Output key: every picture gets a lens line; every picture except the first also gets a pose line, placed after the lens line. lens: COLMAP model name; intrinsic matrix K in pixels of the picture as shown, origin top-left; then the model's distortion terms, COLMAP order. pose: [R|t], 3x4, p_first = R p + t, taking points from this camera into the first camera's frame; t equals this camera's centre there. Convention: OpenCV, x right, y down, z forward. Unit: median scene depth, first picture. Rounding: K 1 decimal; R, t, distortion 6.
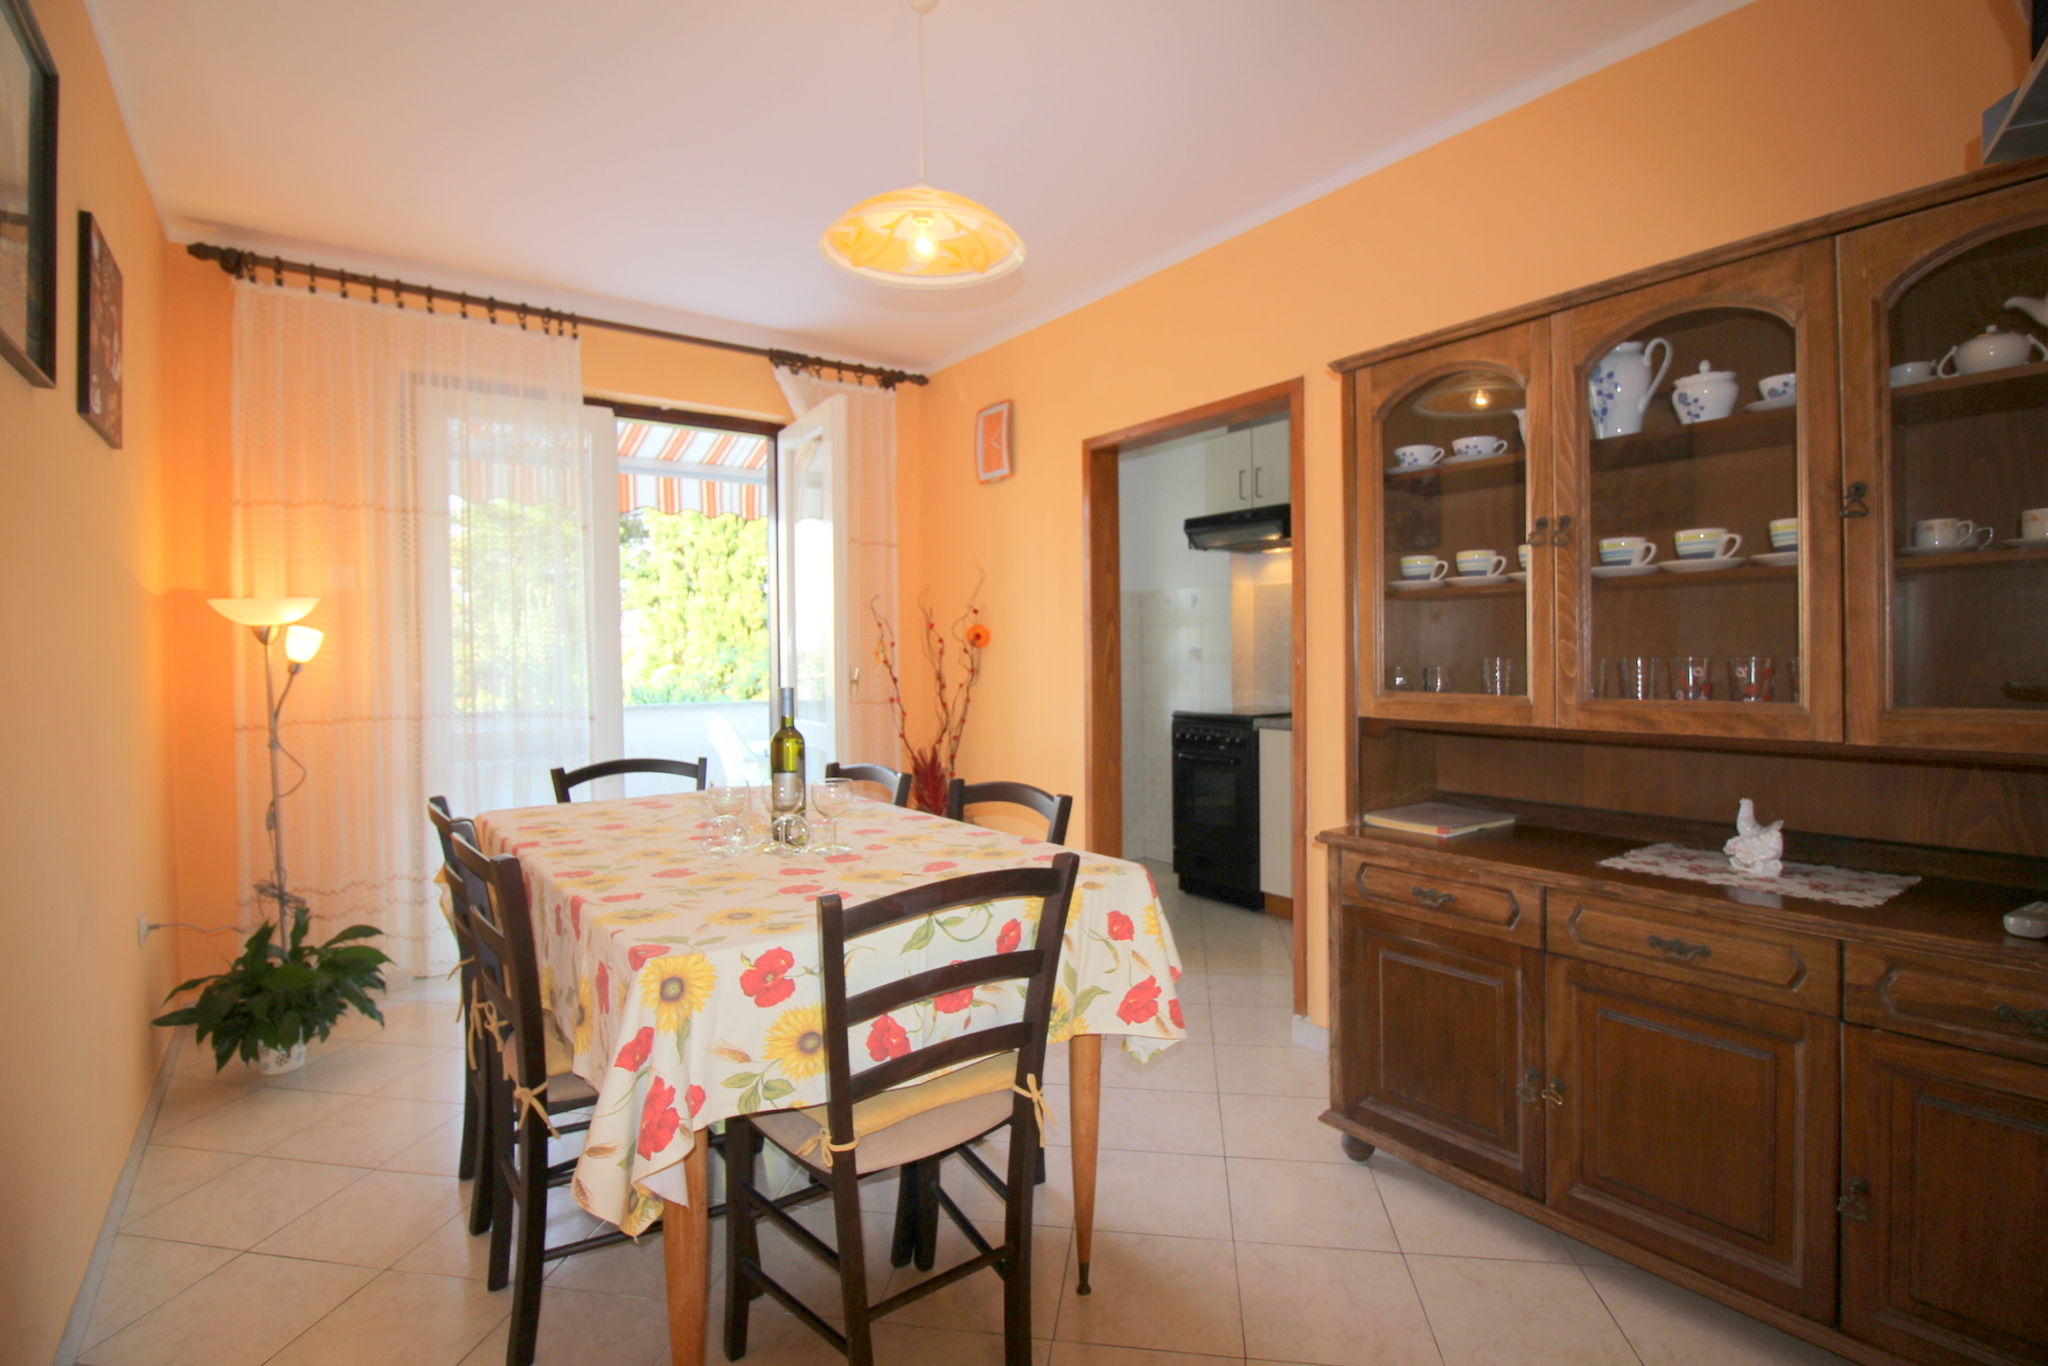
lens RADIAL K [[957.5, 0, 1029.7], [0, 957.5, 663.6], [0, 0, 1]] dist [-0.002551, -0.011956]
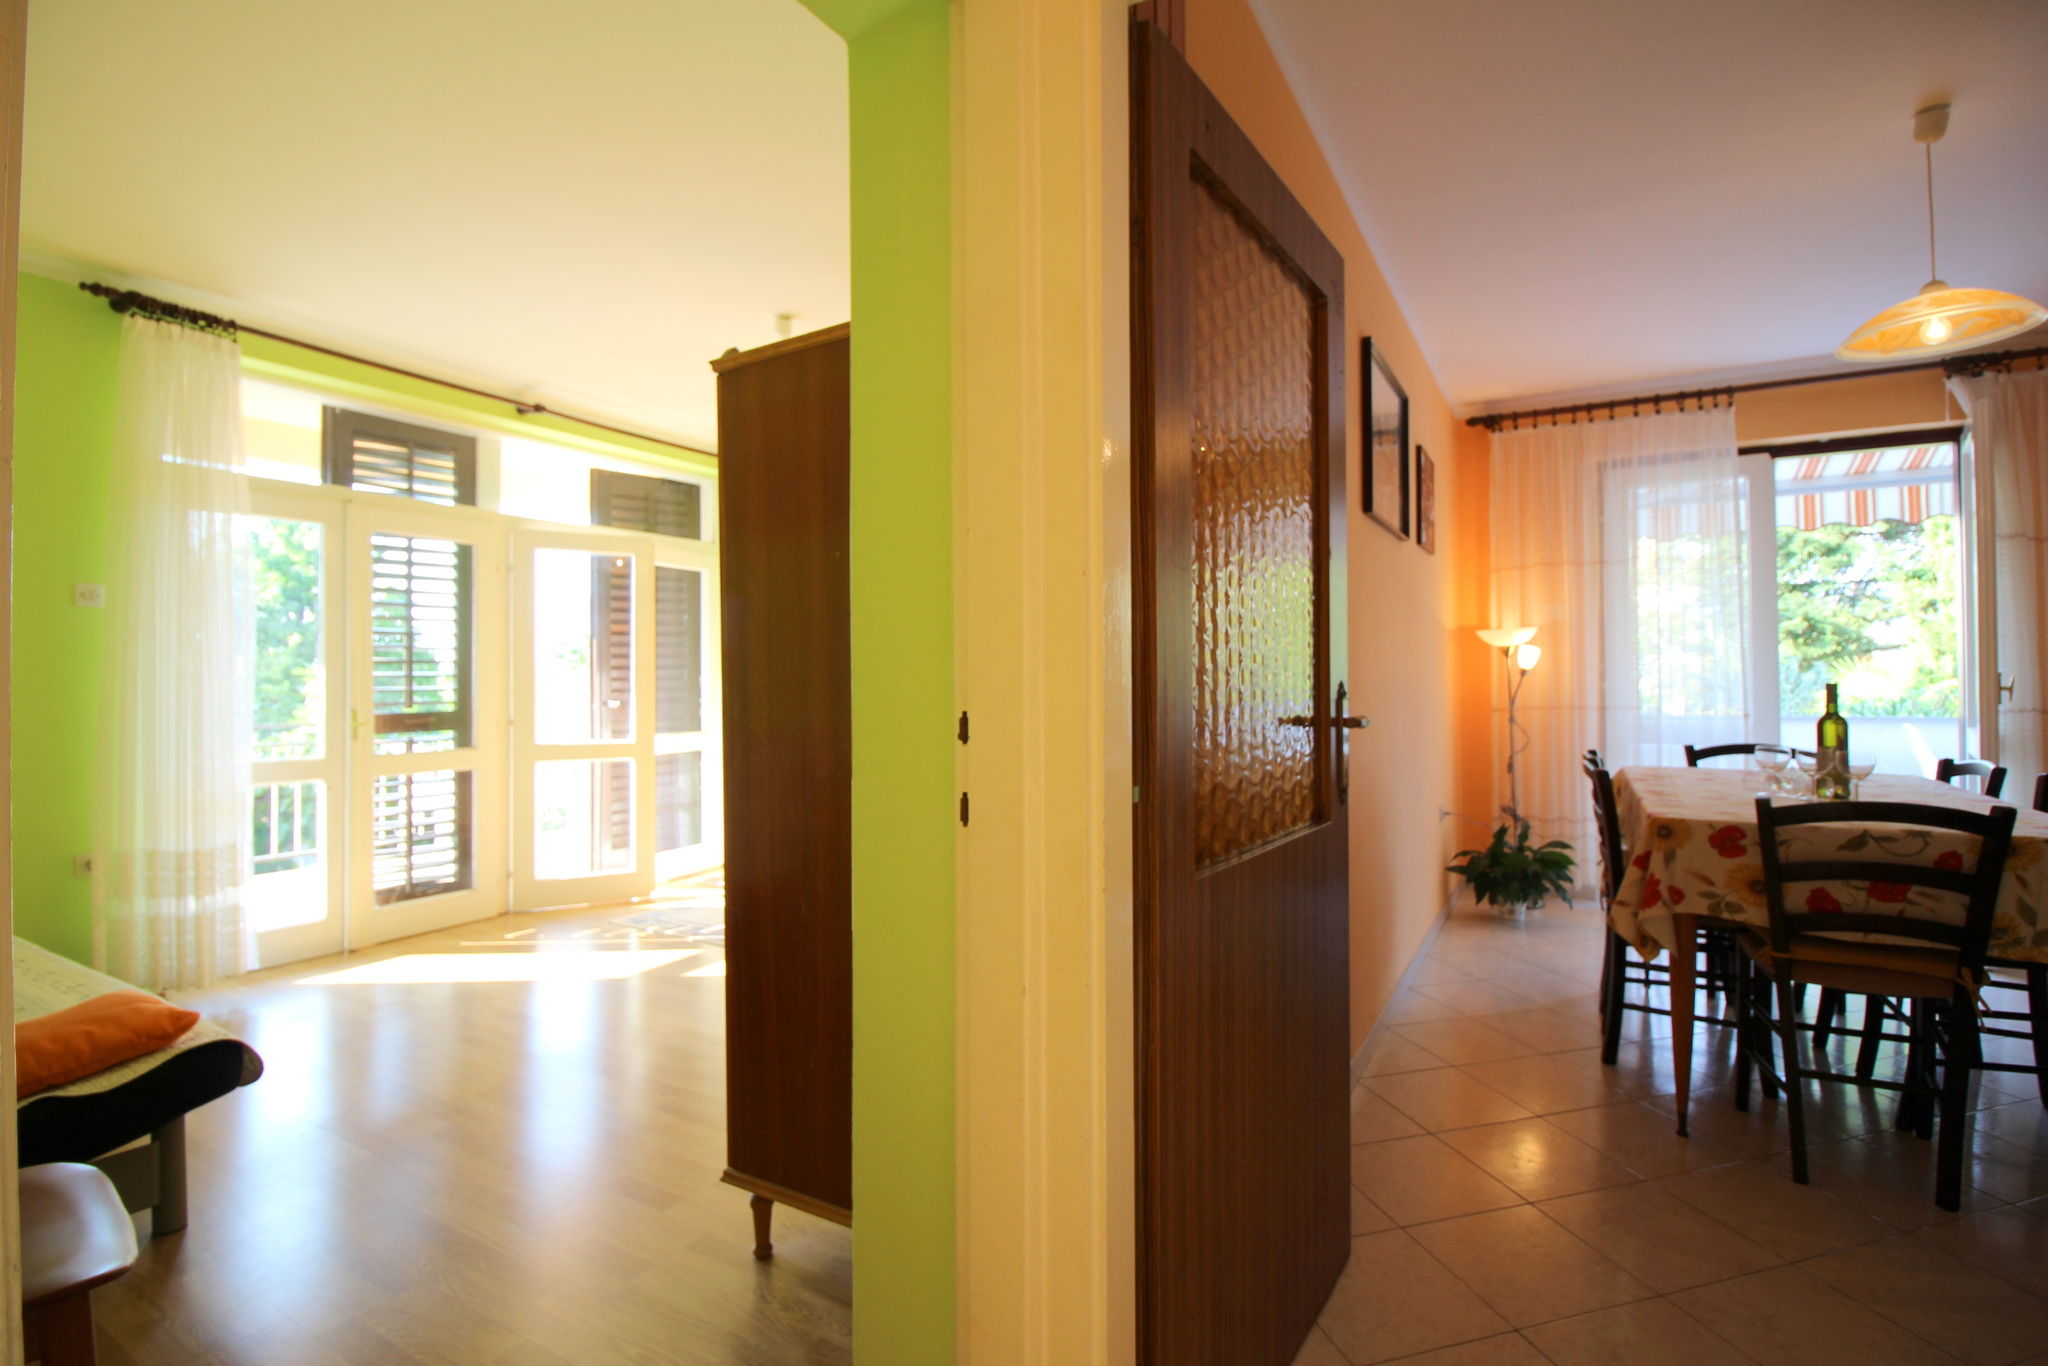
lens RADIAL K [[952.9, 0, 1026.3], [0, 952.9, 674.2], [0, 0, 1]] dist [-0.001883, -0.013298]
pose [[0.389448, 0.001385, -0.921048, 0.362015], [-0.006904, 0.999975, -0.001415, 0.015878], [0.921023, 0.006910, 0.389448, -0.375839]]
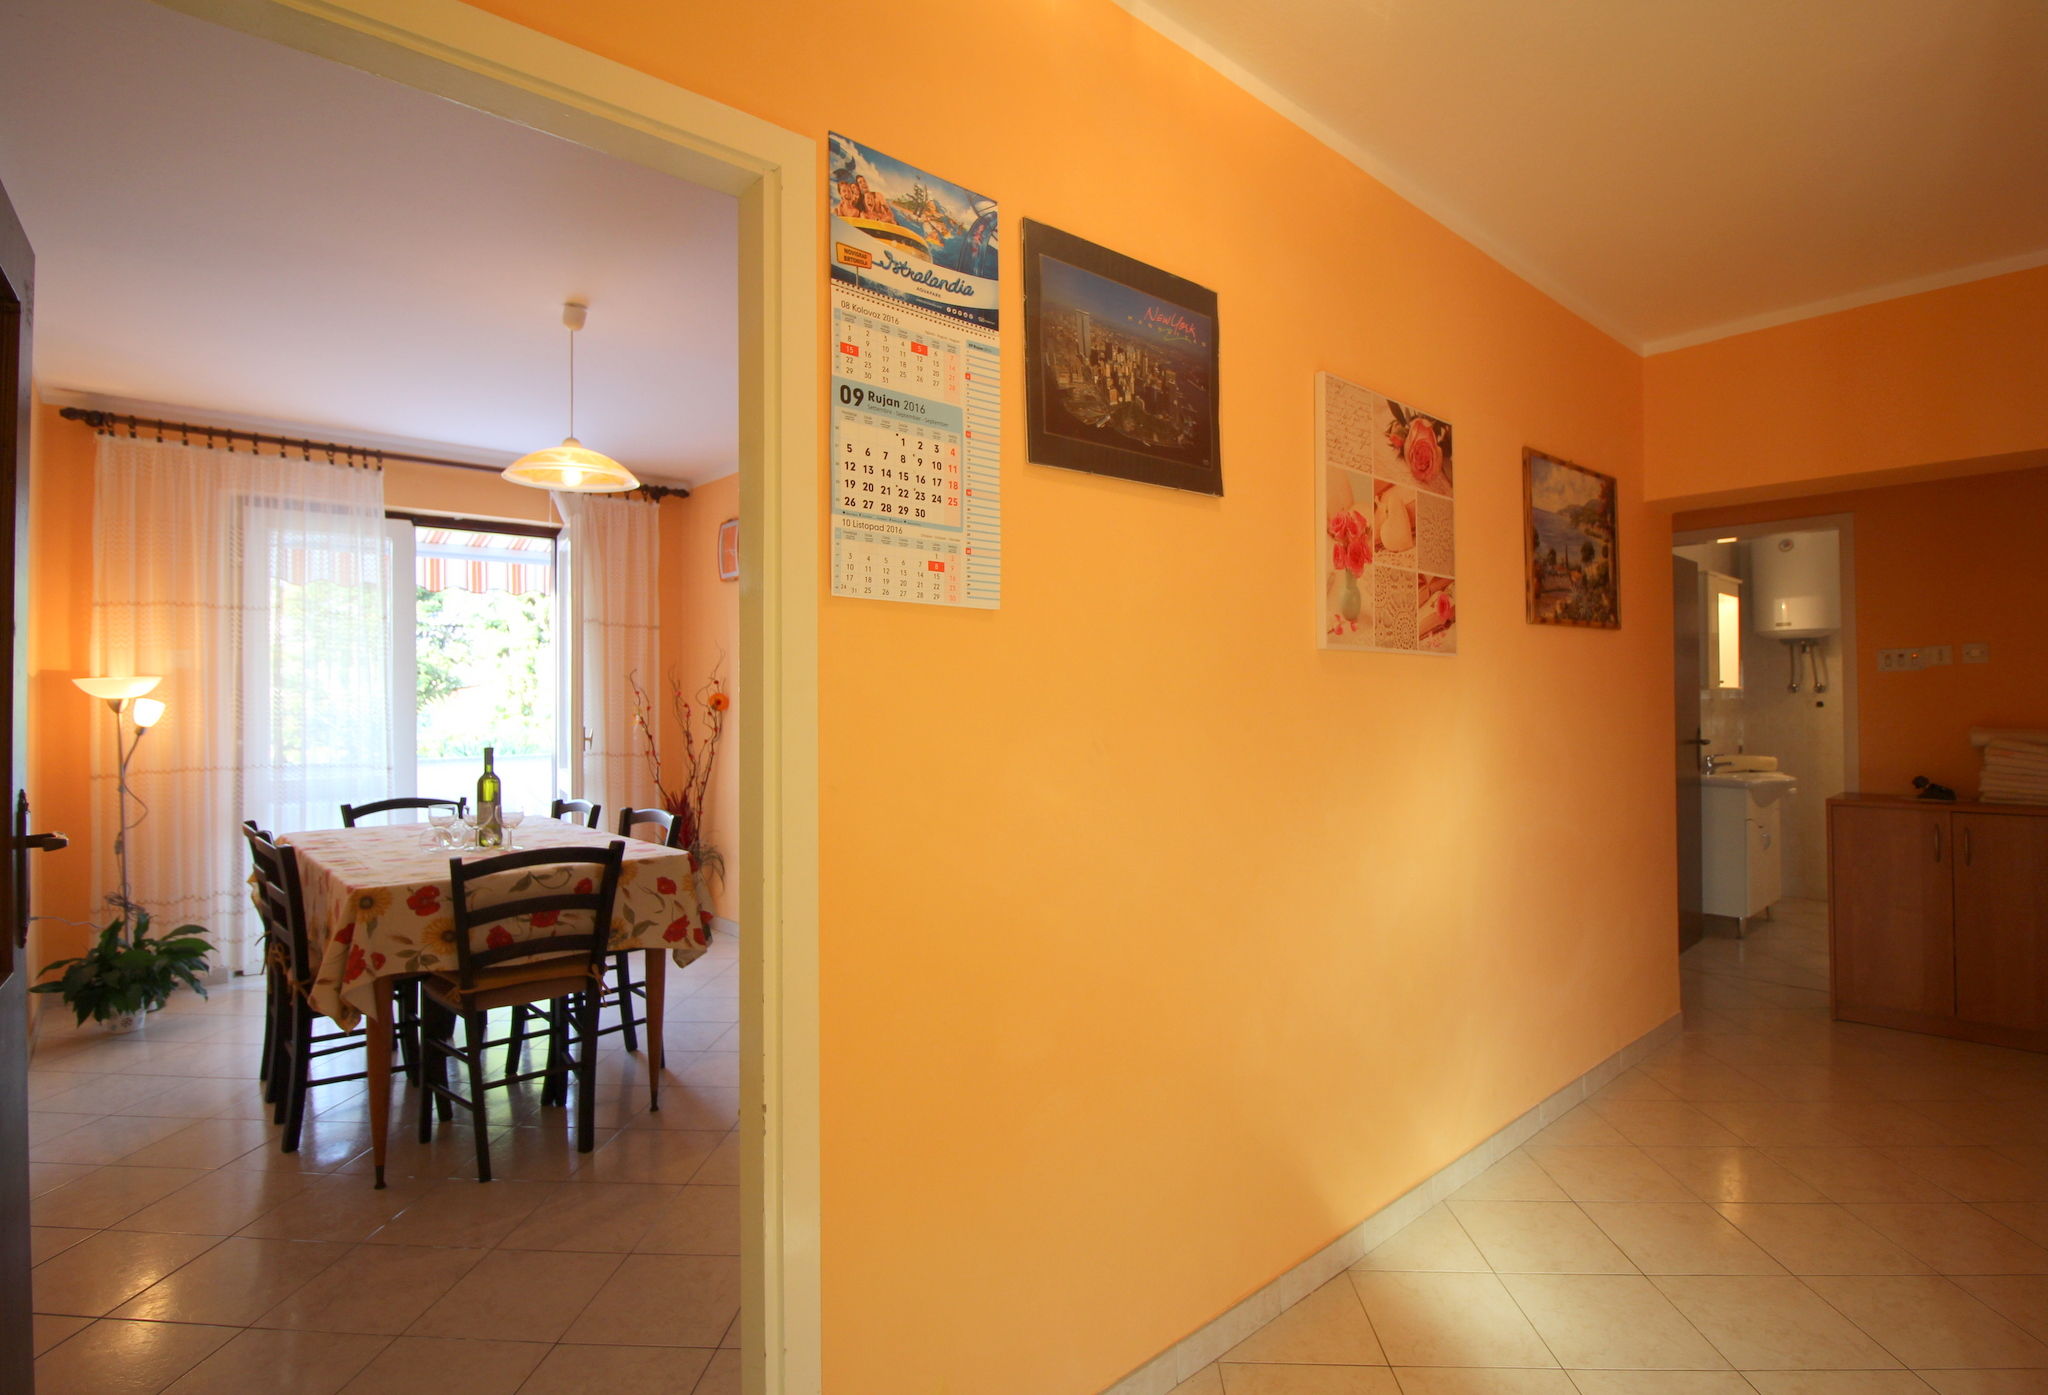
lens RADIAL K [[1011.4, 0, 1047.1], [0, 1011.4, 685.4], [0, 0, 1]] dist [0.000402, -0.013192]
pose [[0.995064, 0.003289, 0.099183, 0.341825], [-0.000793, 0.999682, -0.025193, -0.024158], [-0.099235, 0.024990, 0.994750, -0.511548]]
